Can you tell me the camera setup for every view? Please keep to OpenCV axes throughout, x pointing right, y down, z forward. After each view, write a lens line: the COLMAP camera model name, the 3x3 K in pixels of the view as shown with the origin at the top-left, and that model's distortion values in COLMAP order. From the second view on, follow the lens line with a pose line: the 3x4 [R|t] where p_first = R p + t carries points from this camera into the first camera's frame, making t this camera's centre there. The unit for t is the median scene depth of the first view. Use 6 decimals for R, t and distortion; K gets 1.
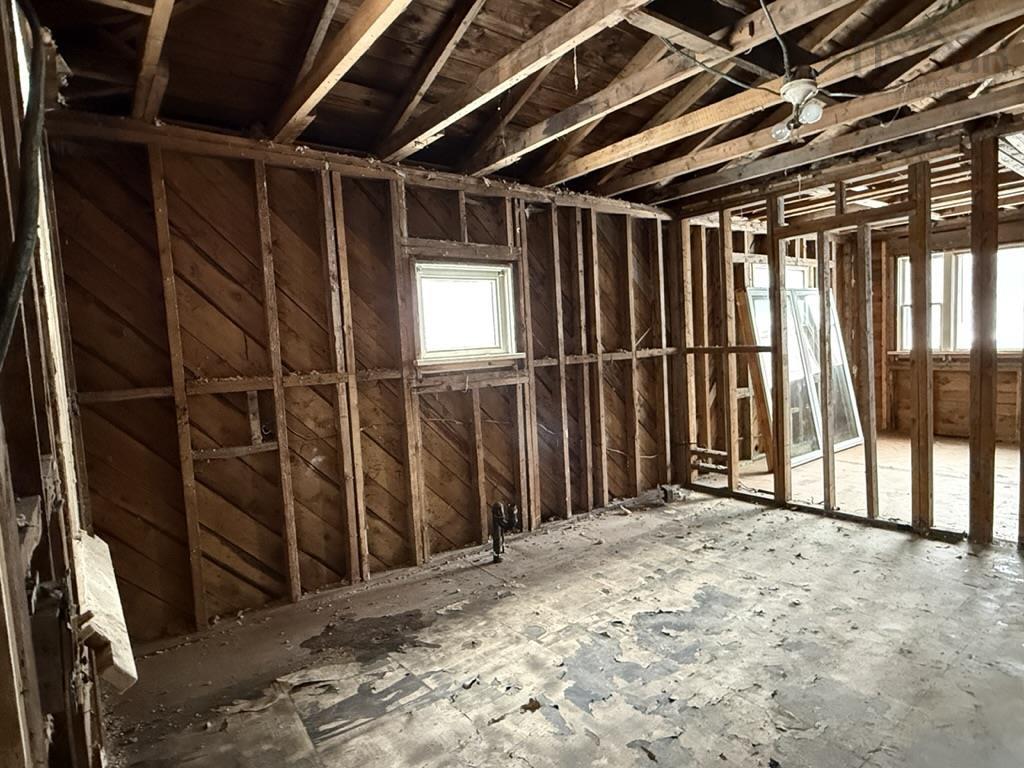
lens RADIAL K [[570.8, 0, 513.9], [0, 570.8, 383.3], [0, 0, 1]] dist [-0.000352, -0.000158]
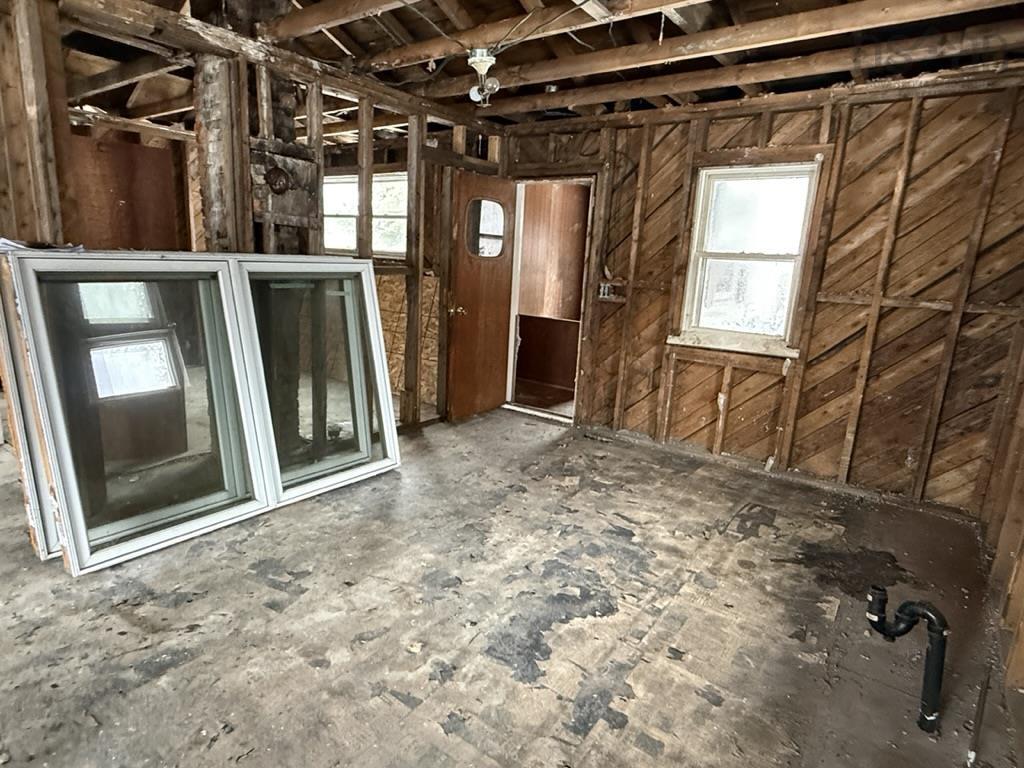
lens RADIAL K [[567.0, 0, 508.8], [0, 567.0, 381.7], [0, 0, 1]] dist [0.001906, 0.000473]
pose [[-0.960962, 0.065334, -0.268856, 0.539516], [-0.019656, 0.953145, 0.301875, -0.148355], [0.275981, 0.295375, -0.914652, 1.549481]]
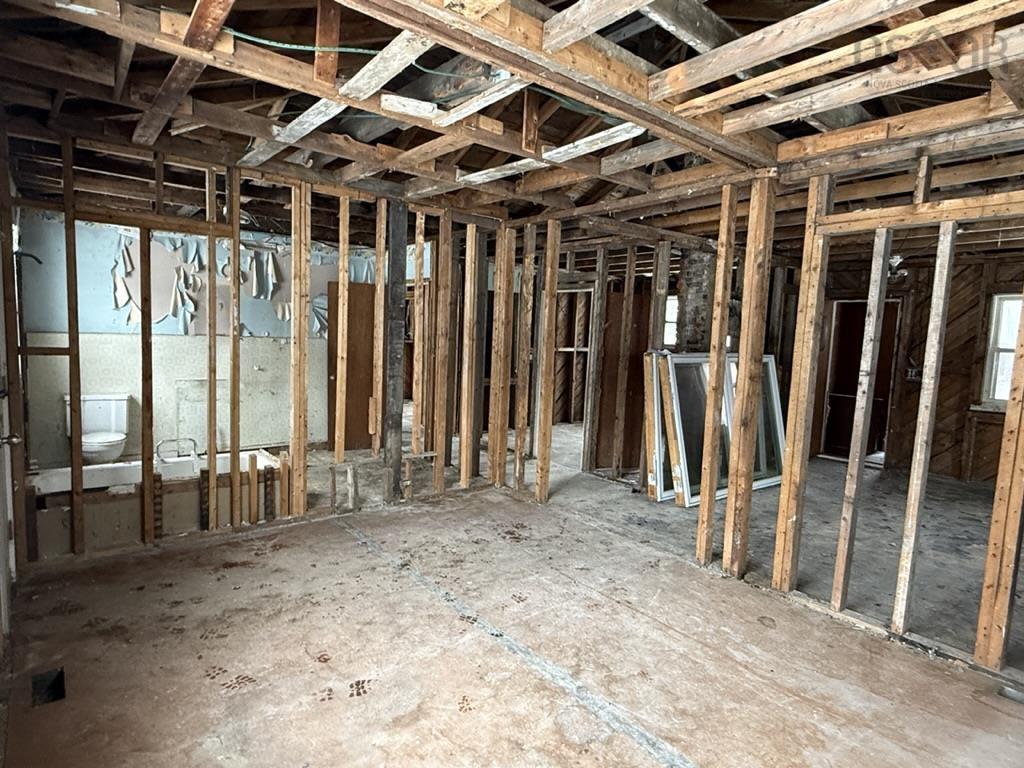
lens RADIAL K [[567.0, 0, 508.8], [0, 567.0, 381.7], [0, 0, 1]] dist [0.001906, 0.000473]
pose [[-0.999668, 0.016114, -0.020128, 1.473803], [0.012690, 0.987045, 0.159938, -0.269366], [0.022444, 0.159629, -0.986922, 2.301592]]
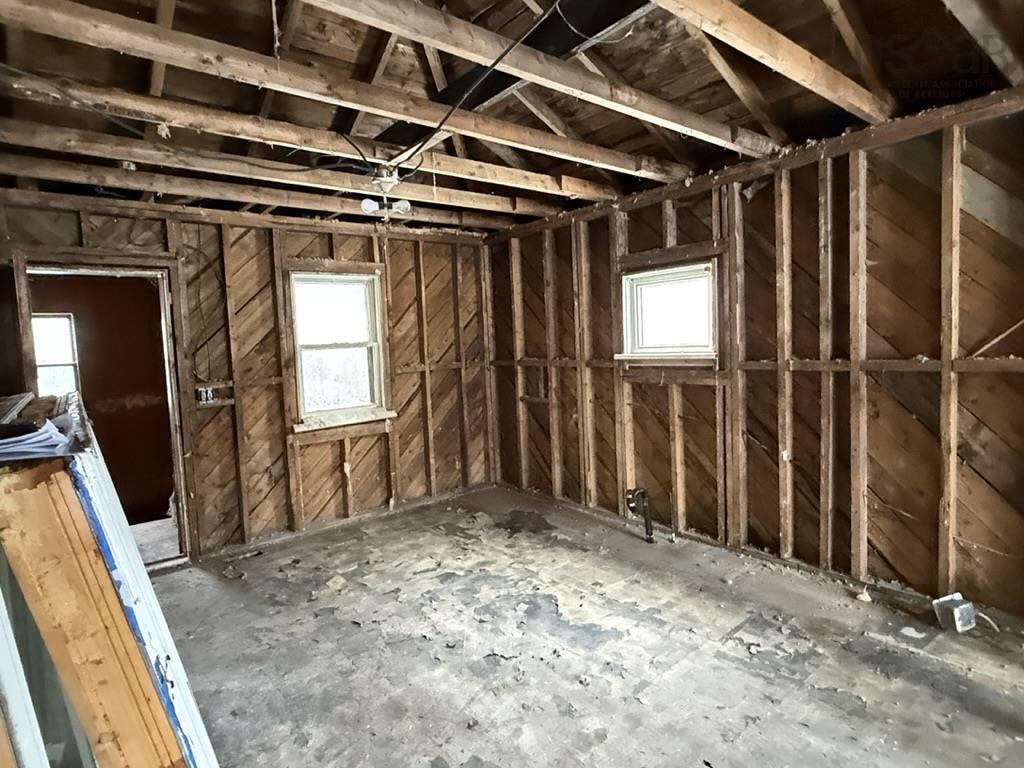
lens RADIAL K [[567.0, 0, 508.8], [0, 567.0, 381.7], [0, 0, 1]] dist [0.001906, 0.000473]
pose [[0.039275, 0.121539, -0.991809, 1.233461], [-0.029621, 0.992281, 0.120424, -0.144342], [0.998789, 0.024649, 0.042572, 0.823799]]
